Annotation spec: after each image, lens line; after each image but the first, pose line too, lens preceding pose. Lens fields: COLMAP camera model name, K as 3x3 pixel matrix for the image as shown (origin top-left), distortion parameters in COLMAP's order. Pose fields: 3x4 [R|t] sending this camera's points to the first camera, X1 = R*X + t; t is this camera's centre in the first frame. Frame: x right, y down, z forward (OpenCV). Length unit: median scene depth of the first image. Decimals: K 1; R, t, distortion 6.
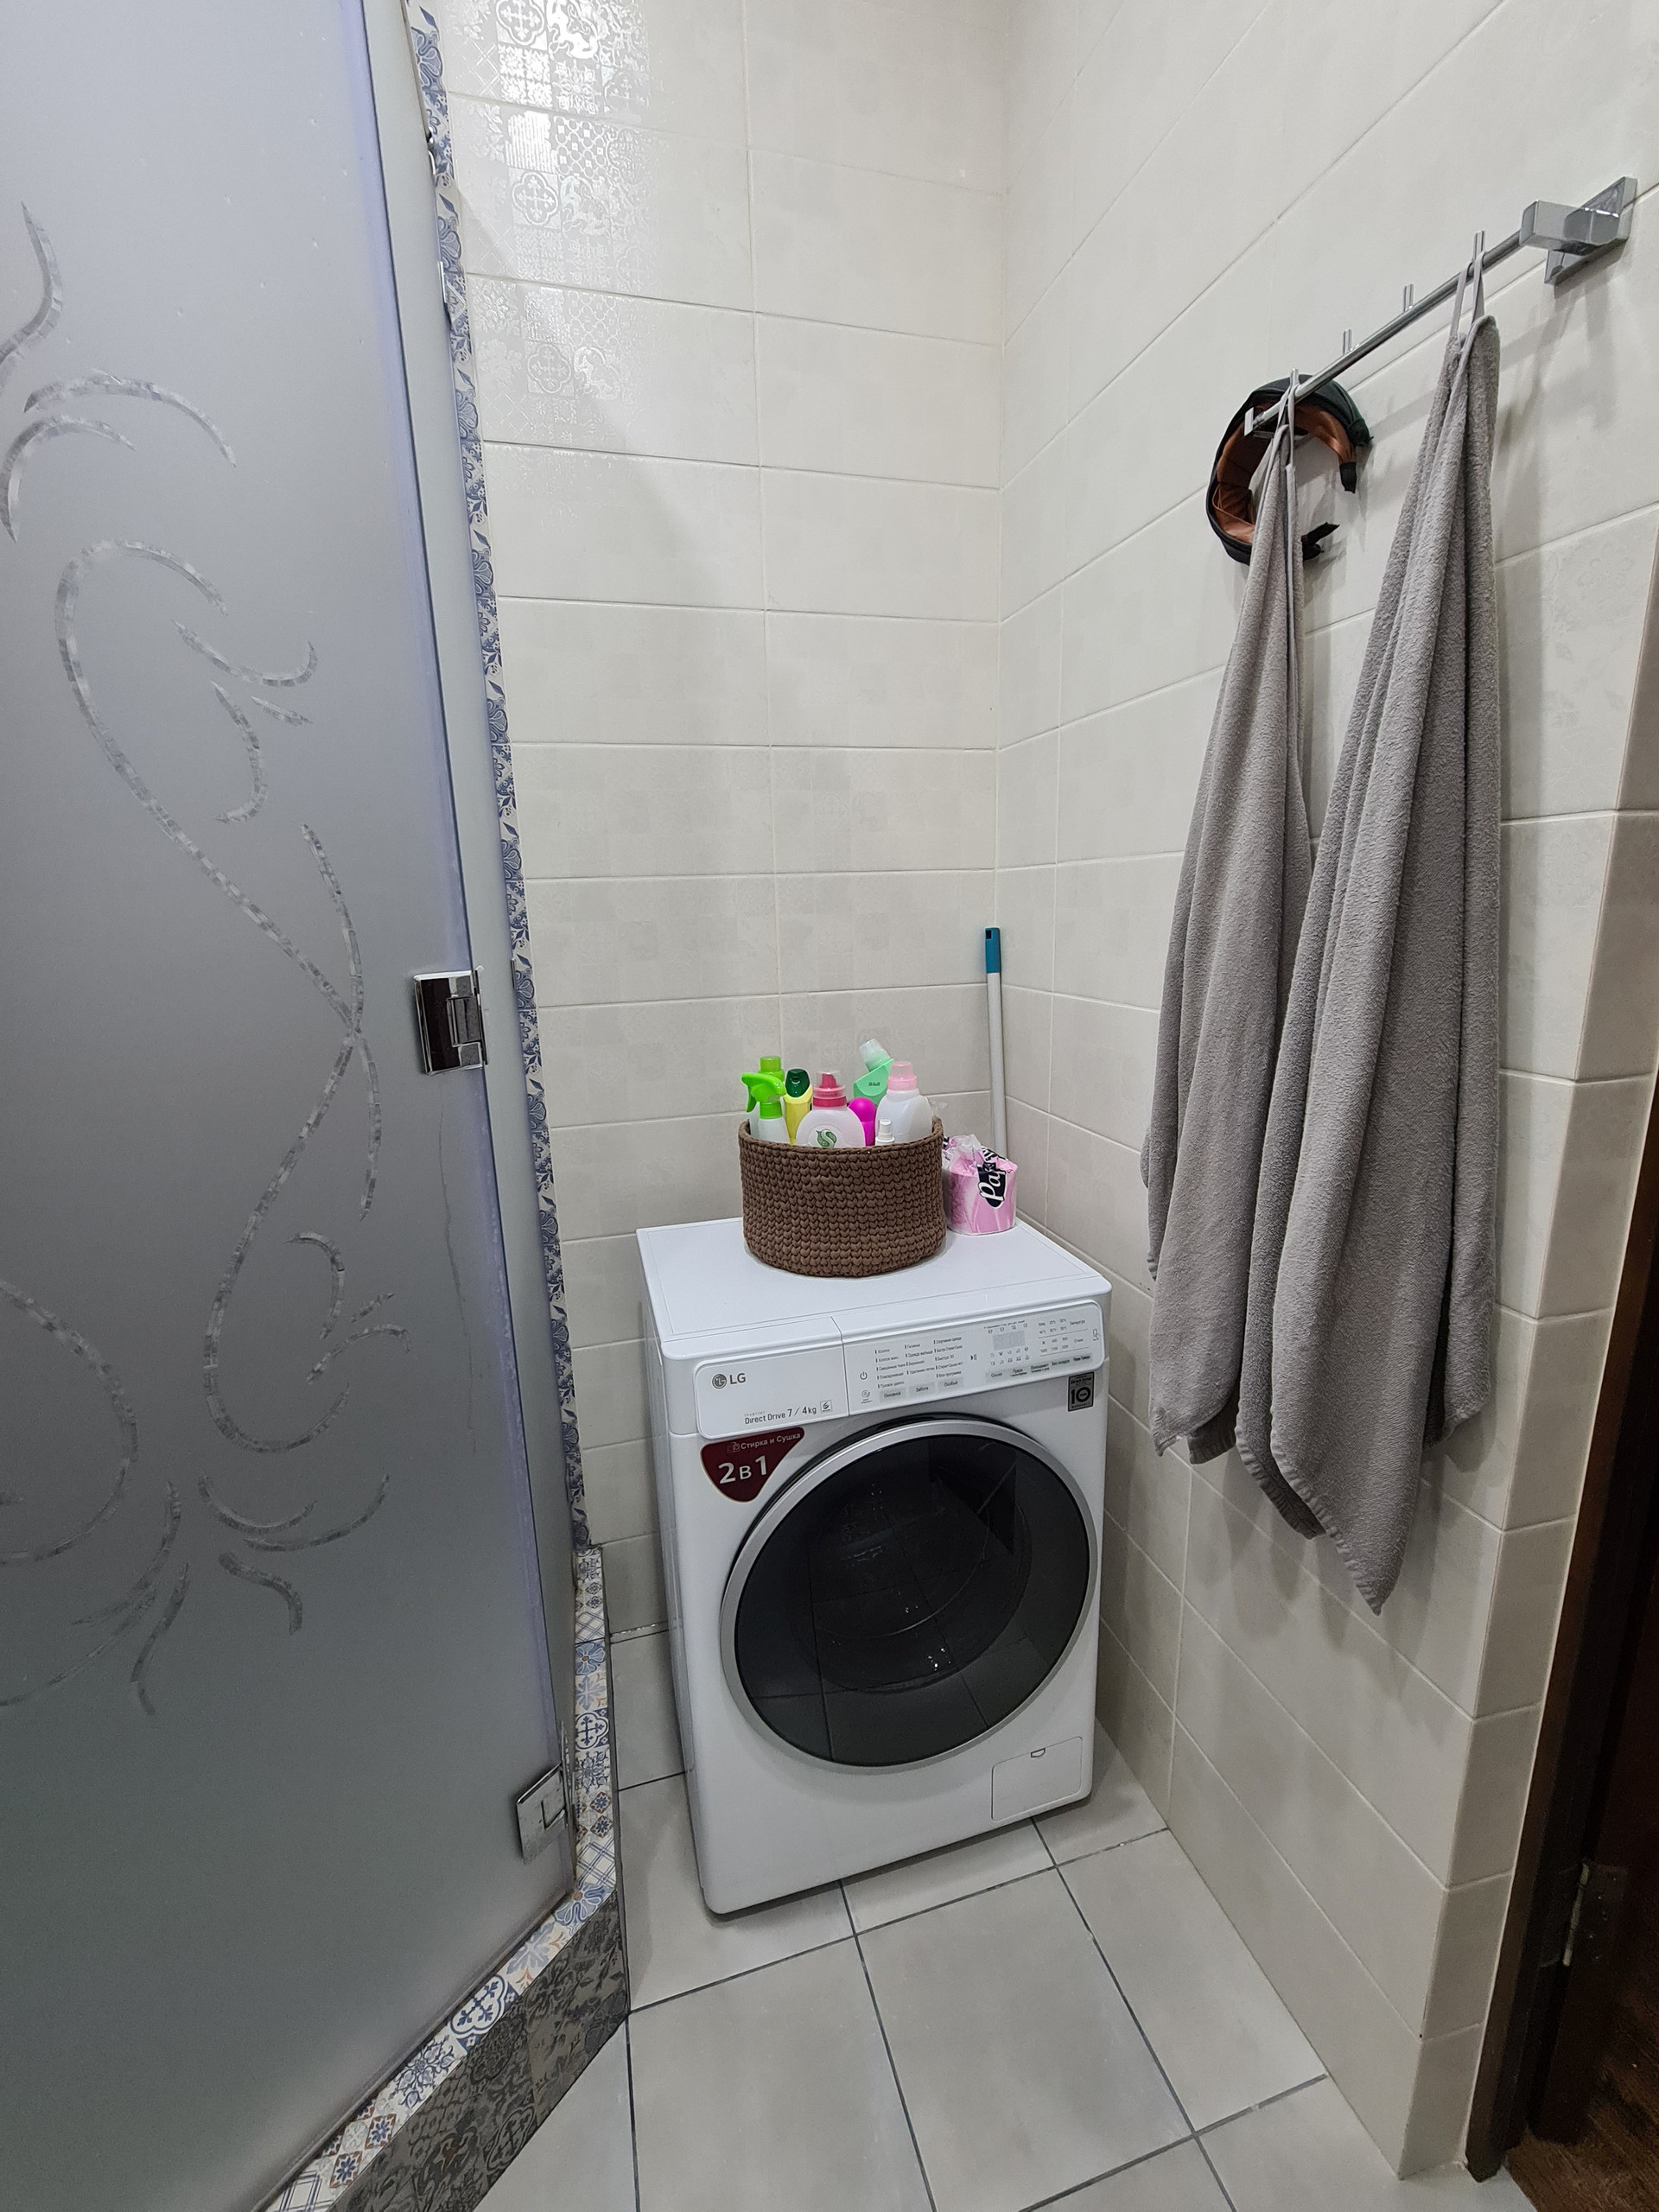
lens RADIAL K [[903.2, 0, 826.2], [0, 903.2, 1110.5], [0, 0, 1]] dist [0.003260, -0.001404]
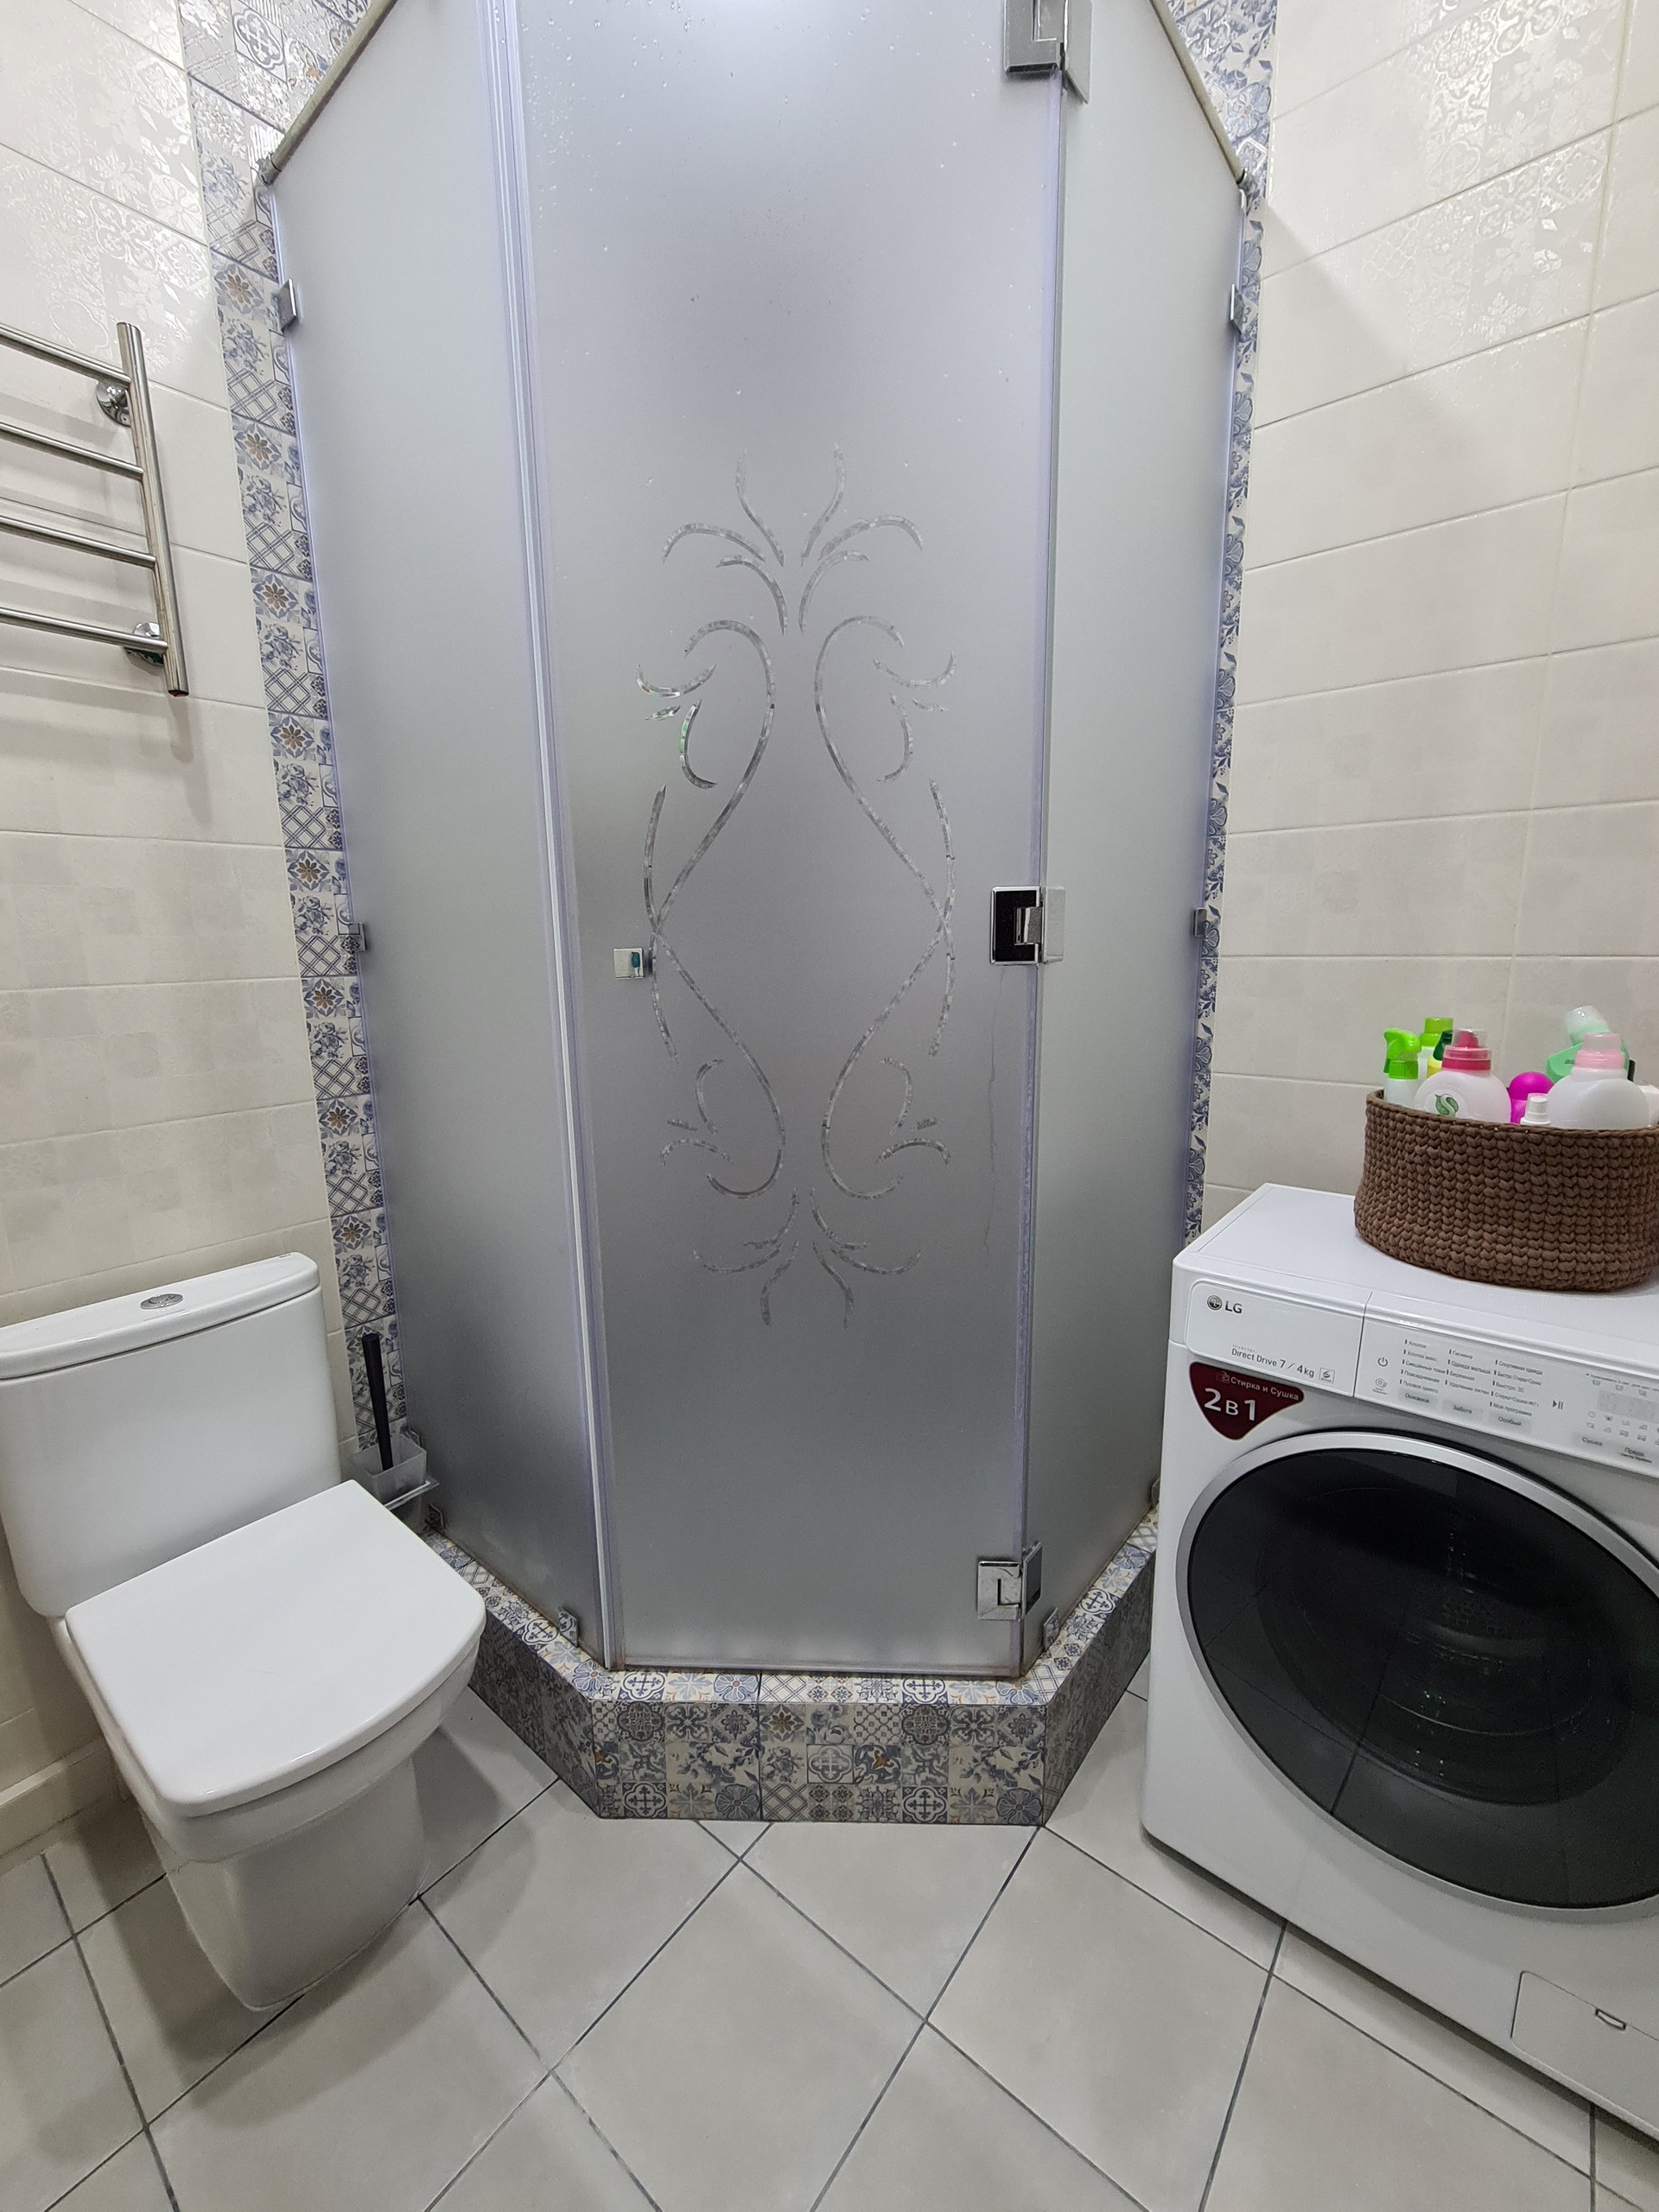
lens RADIAL K [[903.2, 0, 816.8], [0, 903.2, 1109.7], [0, 0, 1]] dist [0.003260, -0.001404]
pose [[0.570426, 0.172642, -0.803000, 0.377837], [-0.181648, 0.979968, 0.081652, 0.079289], [0.801011, 0.099287, 0.590359, 0.017254]]
